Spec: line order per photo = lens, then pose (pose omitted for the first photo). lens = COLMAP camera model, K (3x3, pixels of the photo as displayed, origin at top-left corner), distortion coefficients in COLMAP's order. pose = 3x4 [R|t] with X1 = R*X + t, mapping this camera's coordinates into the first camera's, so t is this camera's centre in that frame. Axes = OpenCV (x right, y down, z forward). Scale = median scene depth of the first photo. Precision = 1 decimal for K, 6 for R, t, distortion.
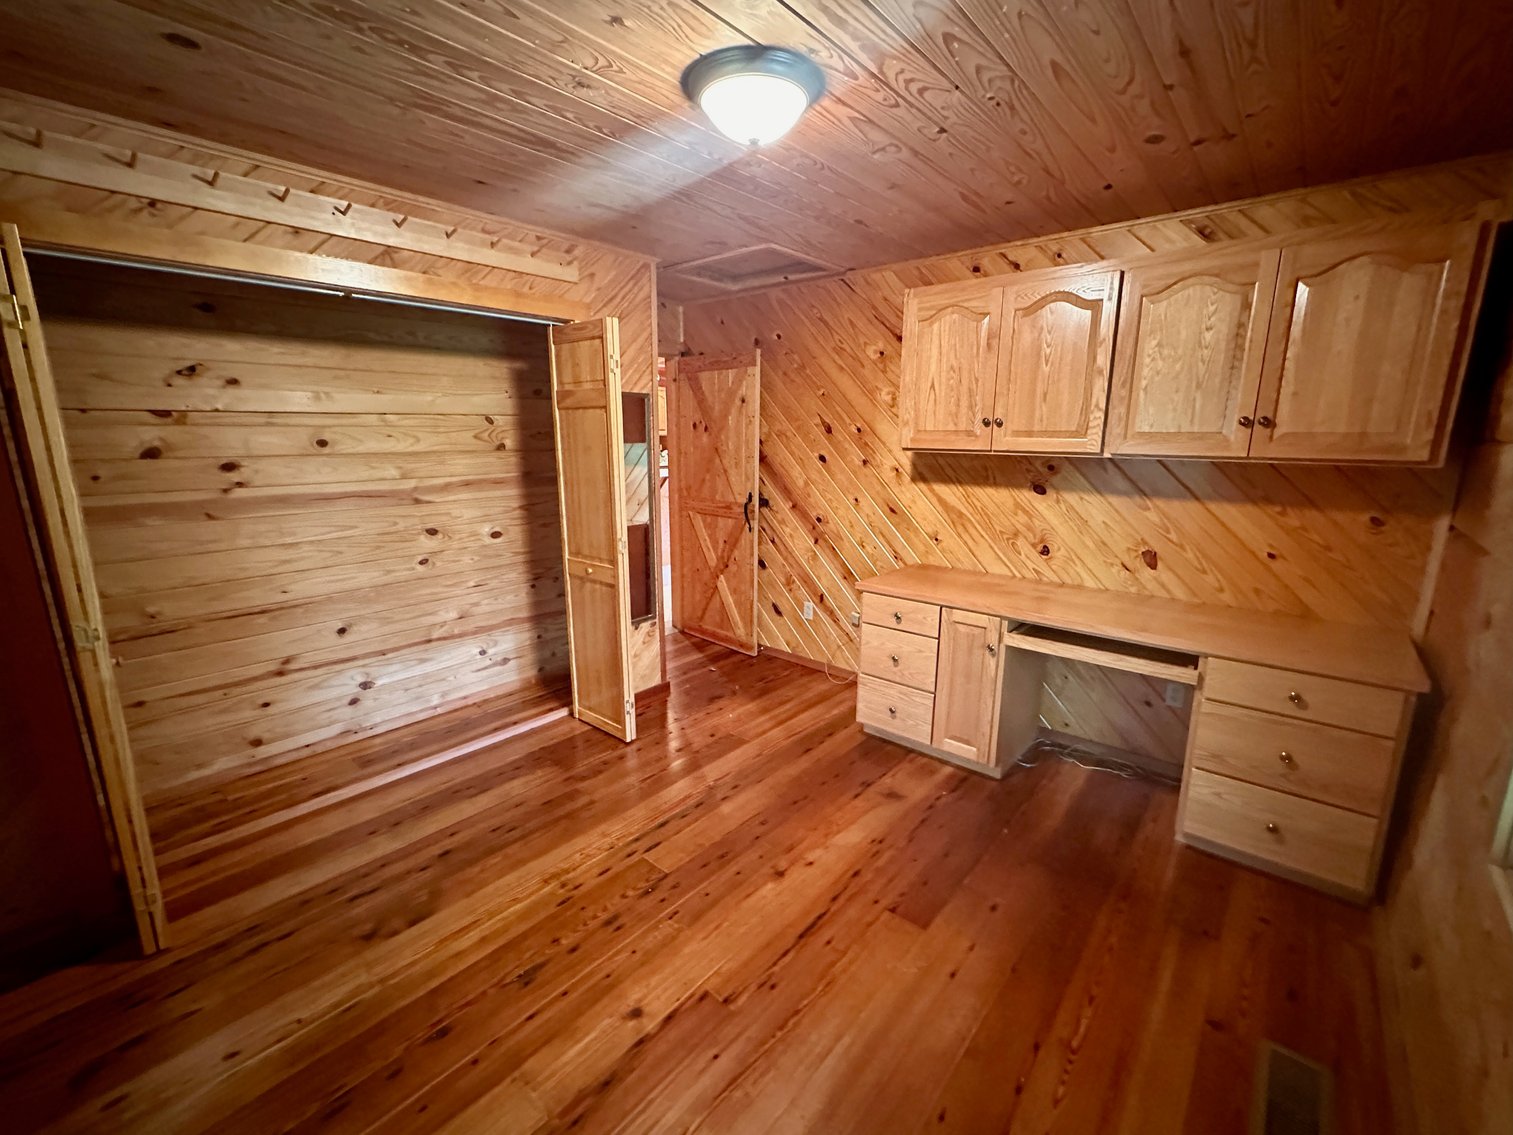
lens RADIAL K [[641.6, 0, 756.5], [0, 641.6, 567.5], [0, 0, 1]] dist [-0.003795, -0.000142]
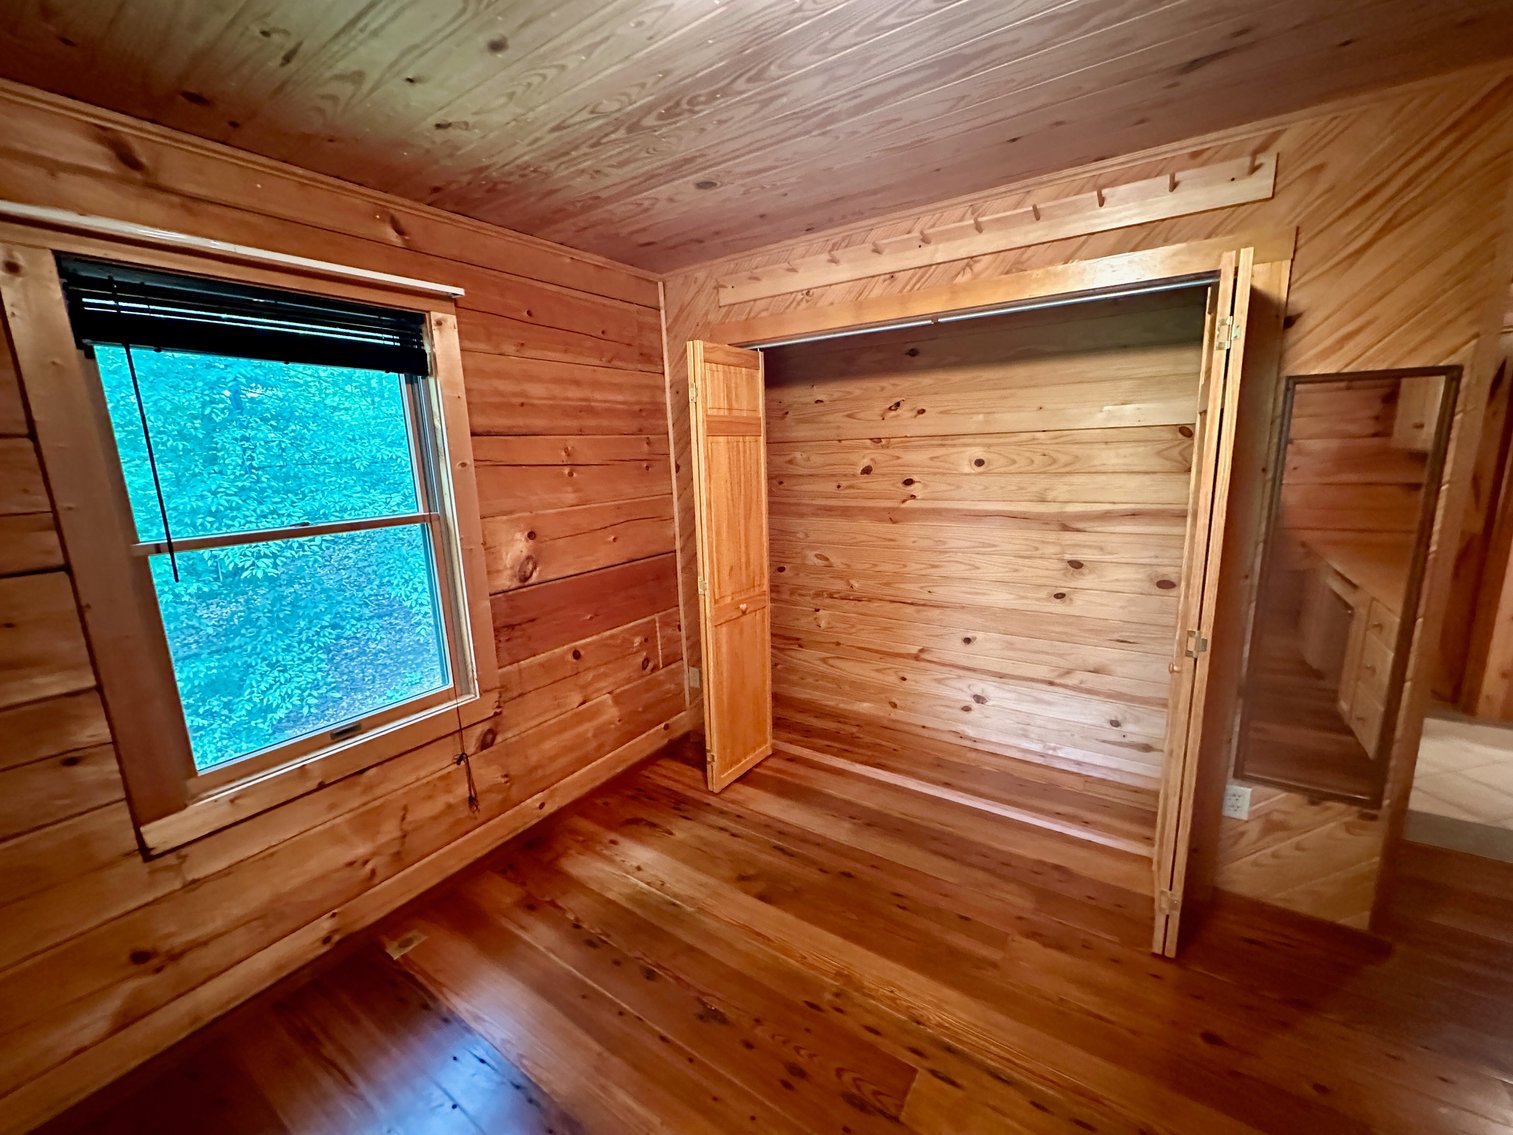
lens RADIAL K [[607.8, 0, 749.7], [0, 607.8, 565.8], [0, 0, 1]] dist [-0.002742, 0.000390]
pose [[0.116015, 0.181719, -0.976483, 0.278831], [-0.175311, 0.971433, 0.159950, -0.124482], [0.977654, 0.152632, 0.144558, 0.519664]]
